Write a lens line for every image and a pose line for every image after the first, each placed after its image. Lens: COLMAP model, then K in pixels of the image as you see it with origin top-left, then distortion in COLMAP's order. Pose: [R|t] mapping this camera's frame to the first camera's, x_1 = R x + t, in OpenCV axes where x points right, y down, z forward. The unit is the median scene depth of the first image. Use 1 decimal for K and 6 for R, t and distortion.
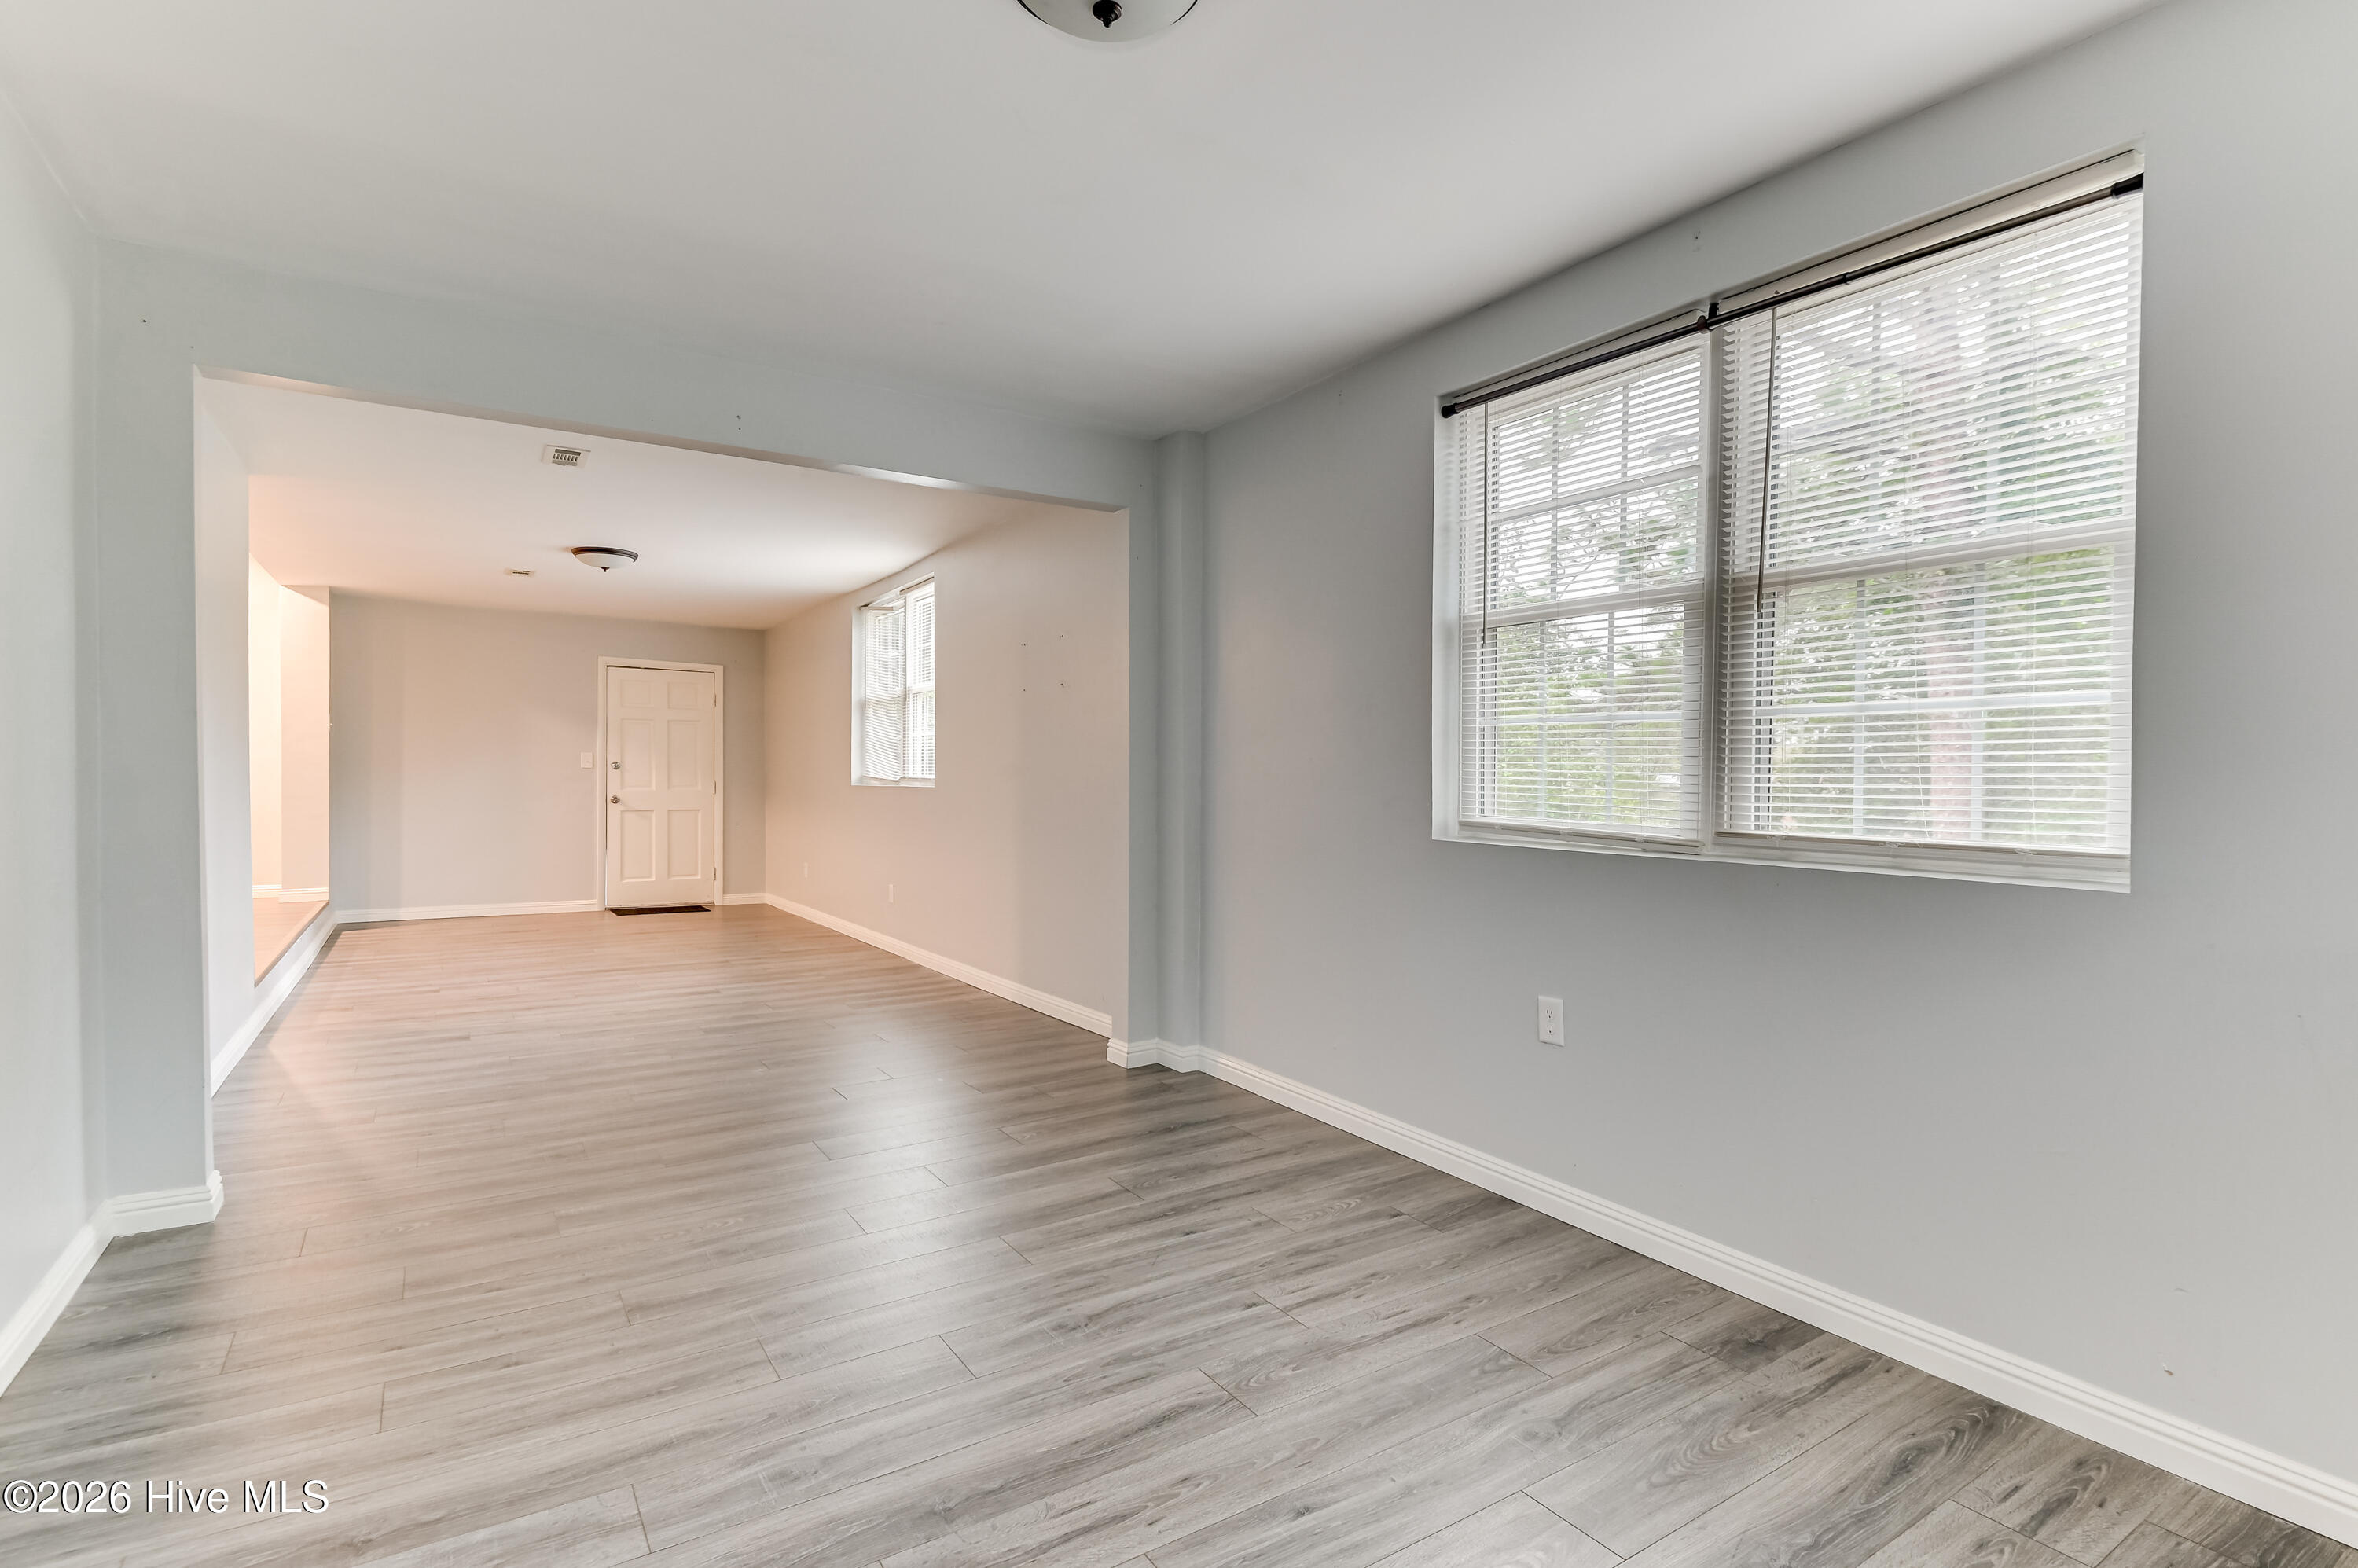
lens RADIAL K [[1119.8, 0, 1165.0], [0, 1119.8, 786.9], [0, 0, 1]] dist [-0.001471, -0.001096]
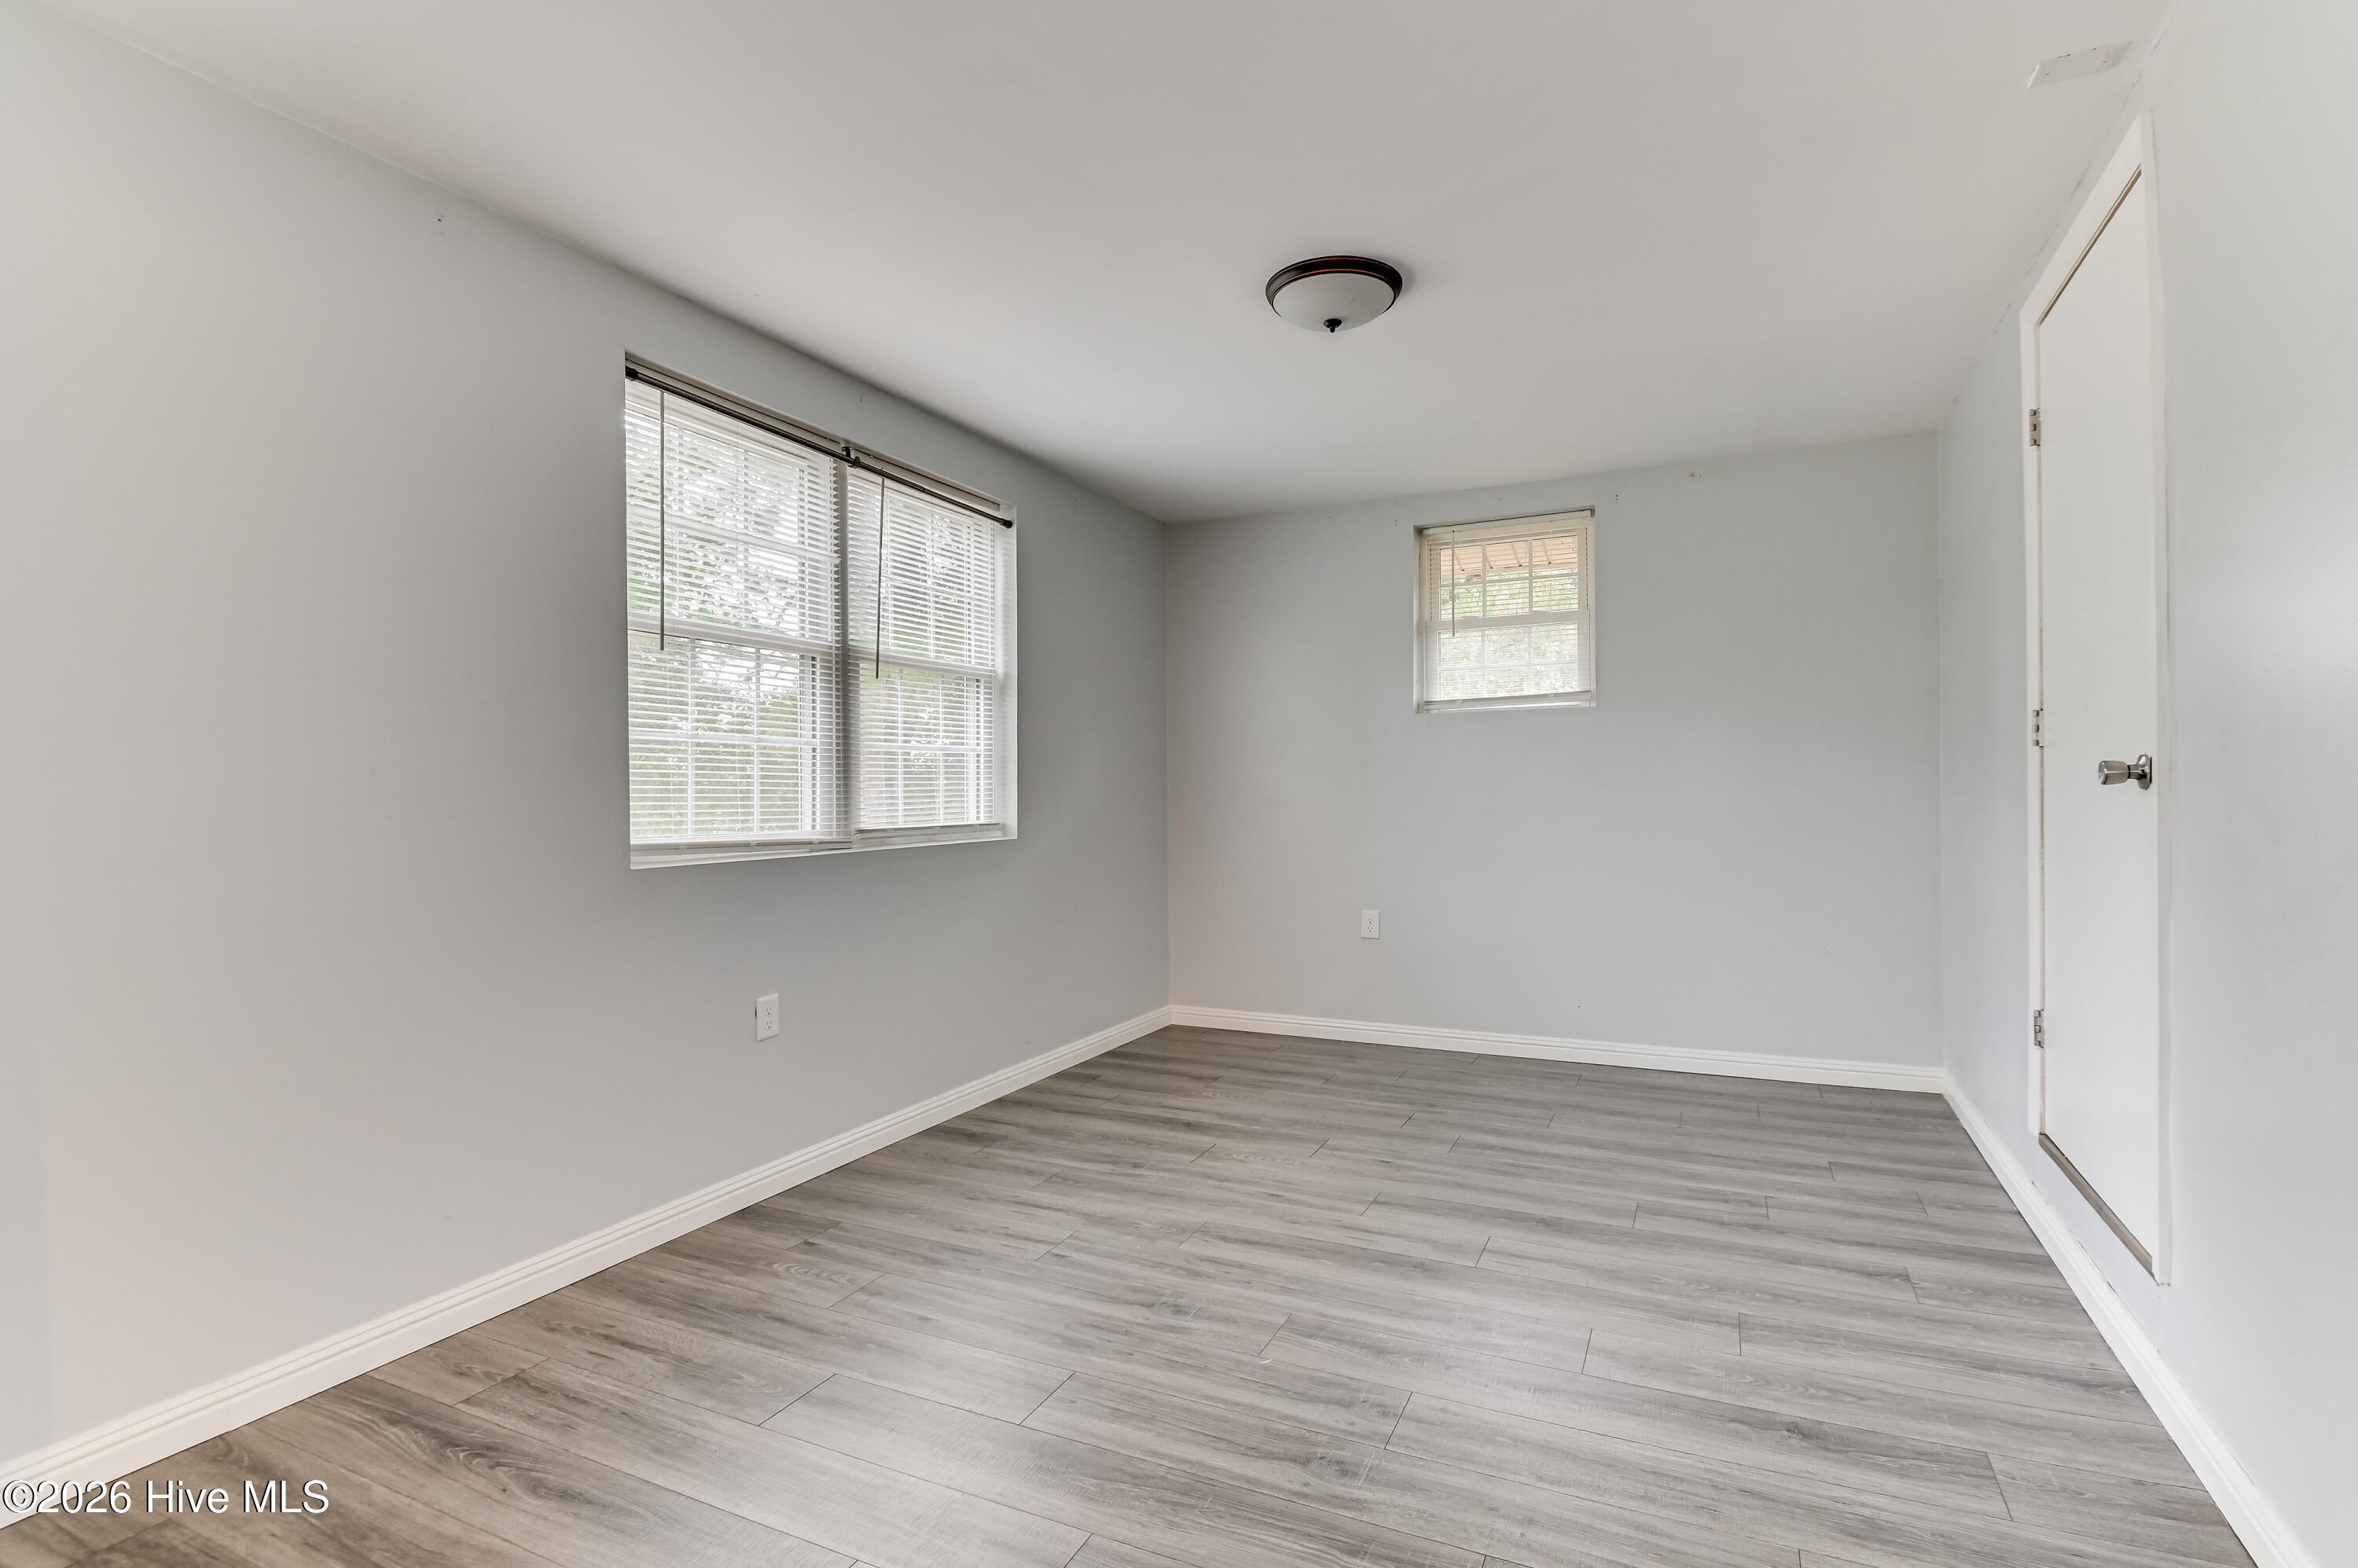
lens RADIAL K [[1119.8, 0, 1165.0], [0, 1119.8, 786.9], [0, 0, 1]] dist [-0.001471, -0.001096]
pose [[-0.528434, 0.001832, 0.848972, -0.785756], [0.019070, 0.999771, 0.009712, -0.017575], [-0.848760, 0.021322, -0.528348, 1.248562]]
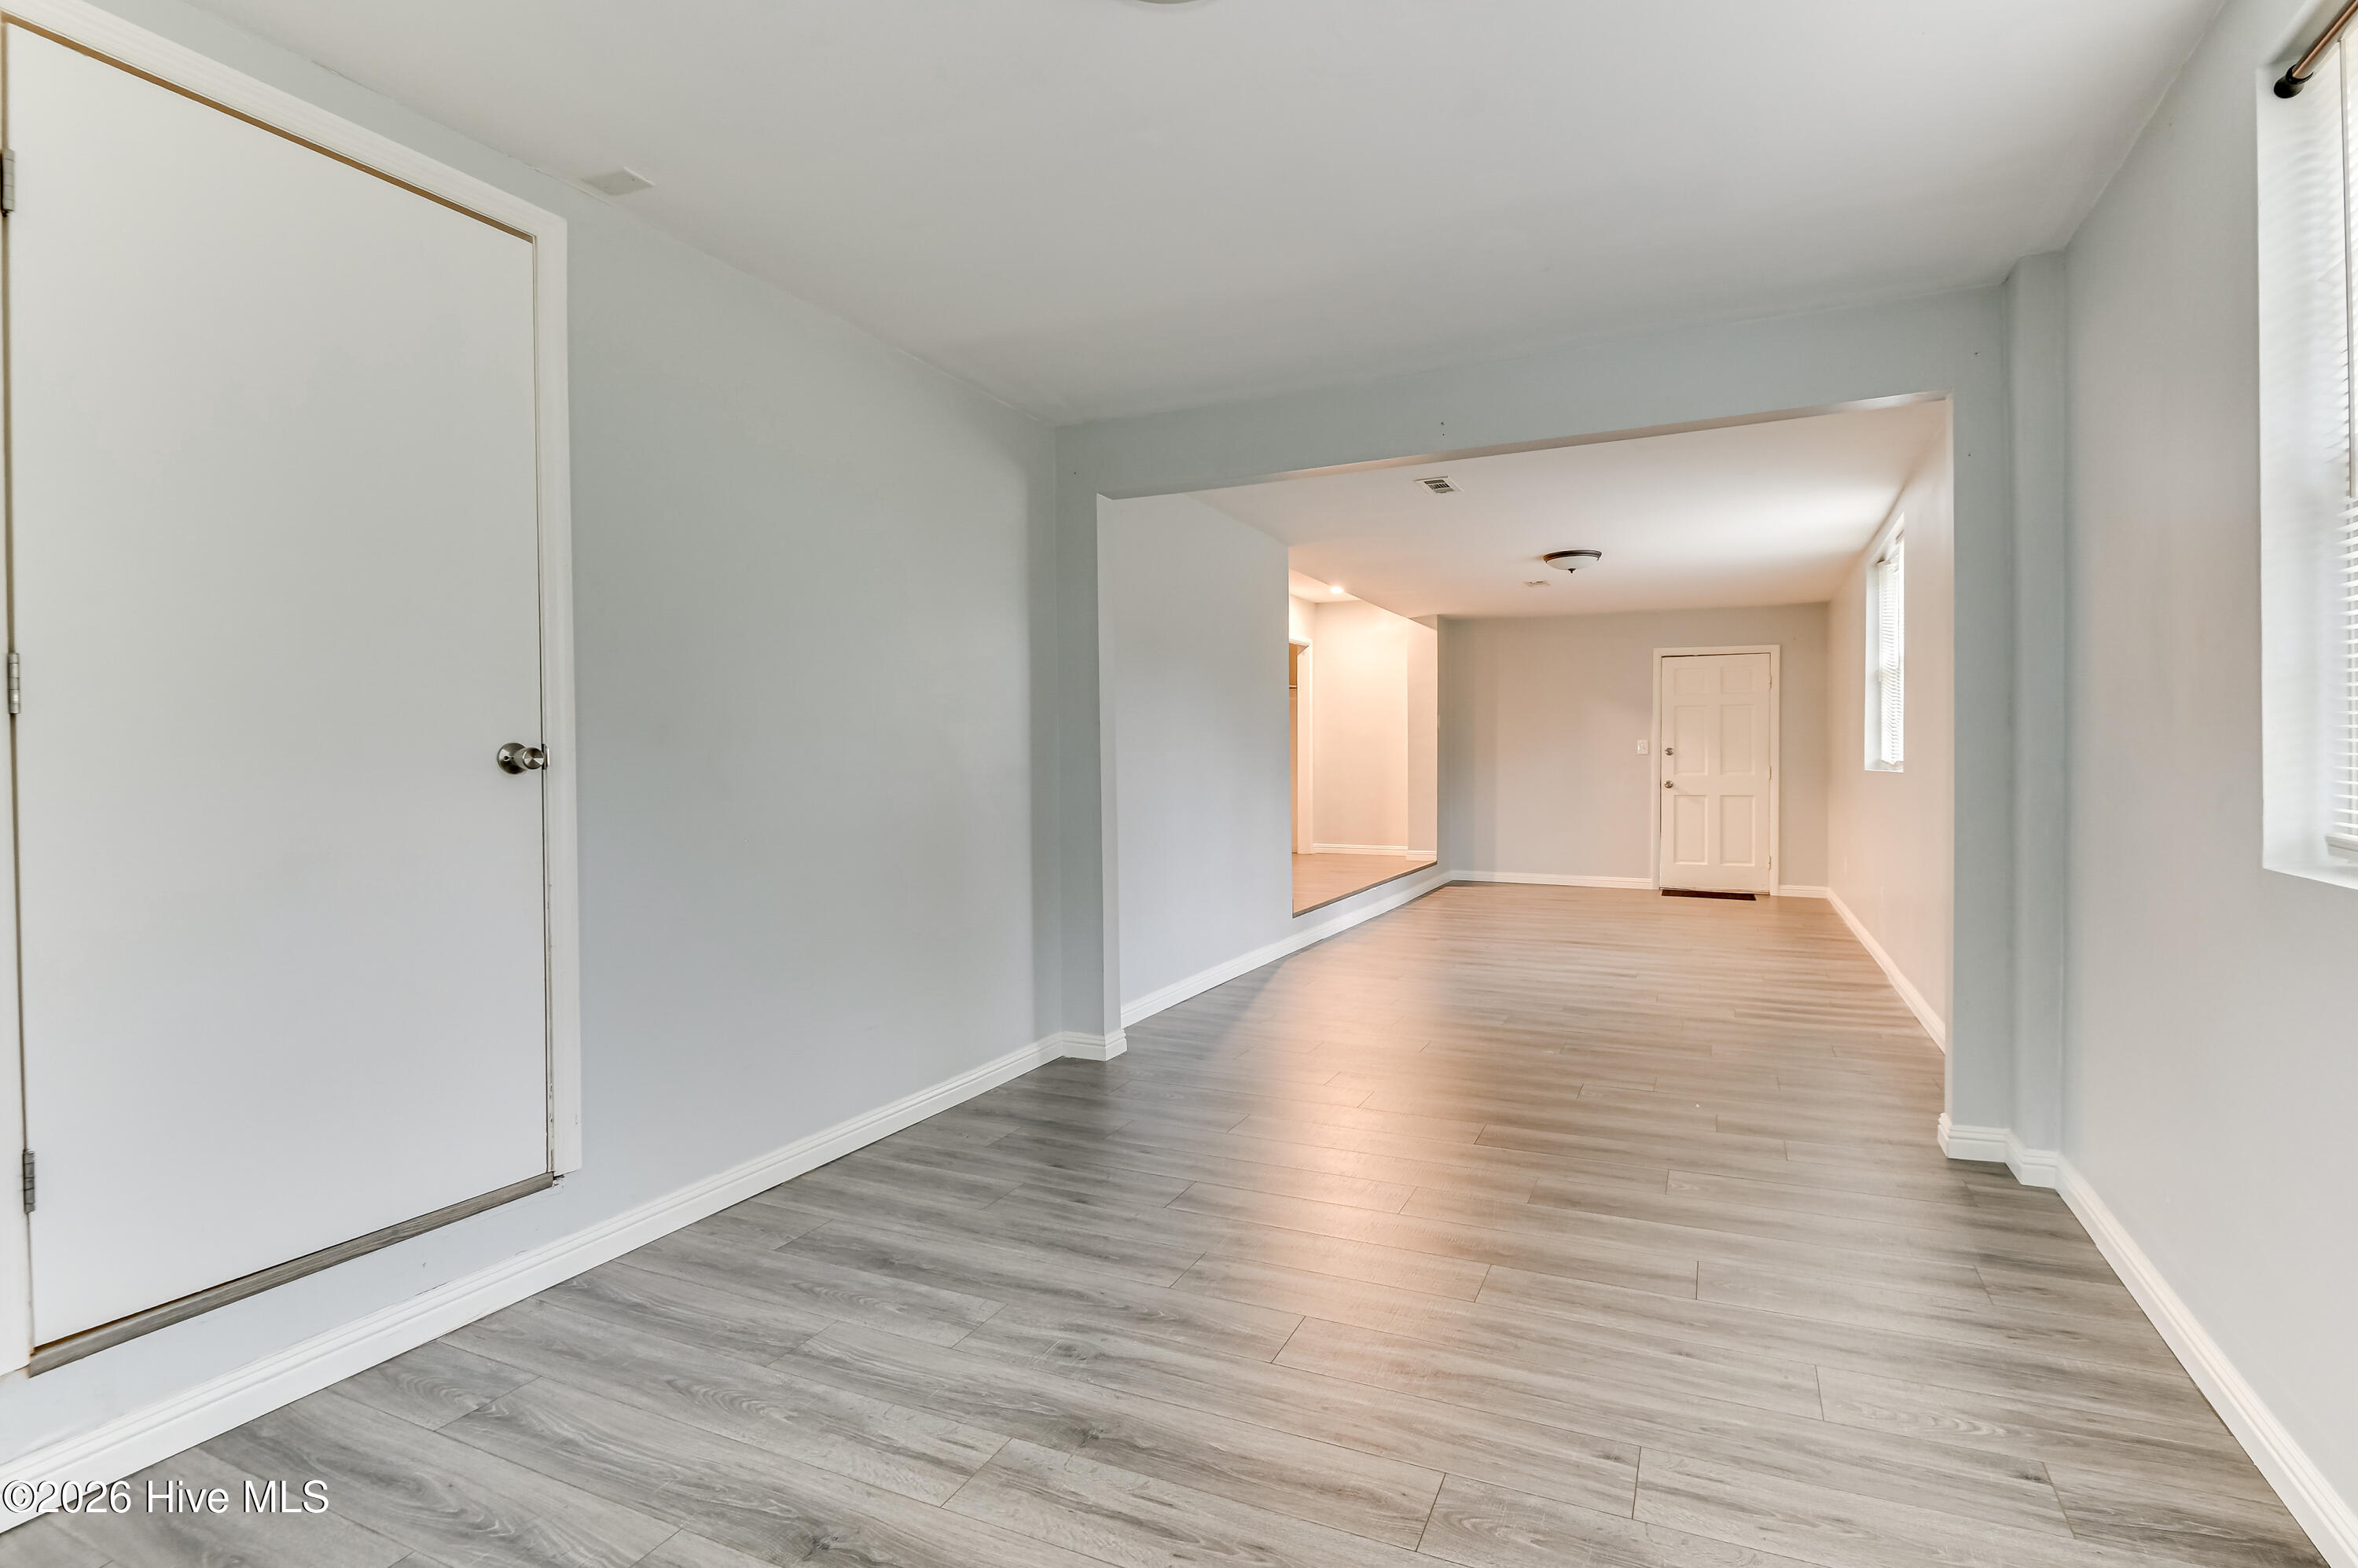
lens RADIAL K [[1090.0, 0, 1201.4], [0, 1090.0, 773.3], [0, 0, 1]] dist [0.036070, -0.030016]
pose [[0.555468, 0.000991, -0.831537, 0.452740], [0.000352, 0.999999, 0.001427, -0.001632], [0.831538, -0.001085, 0.555467, 0.294841]]
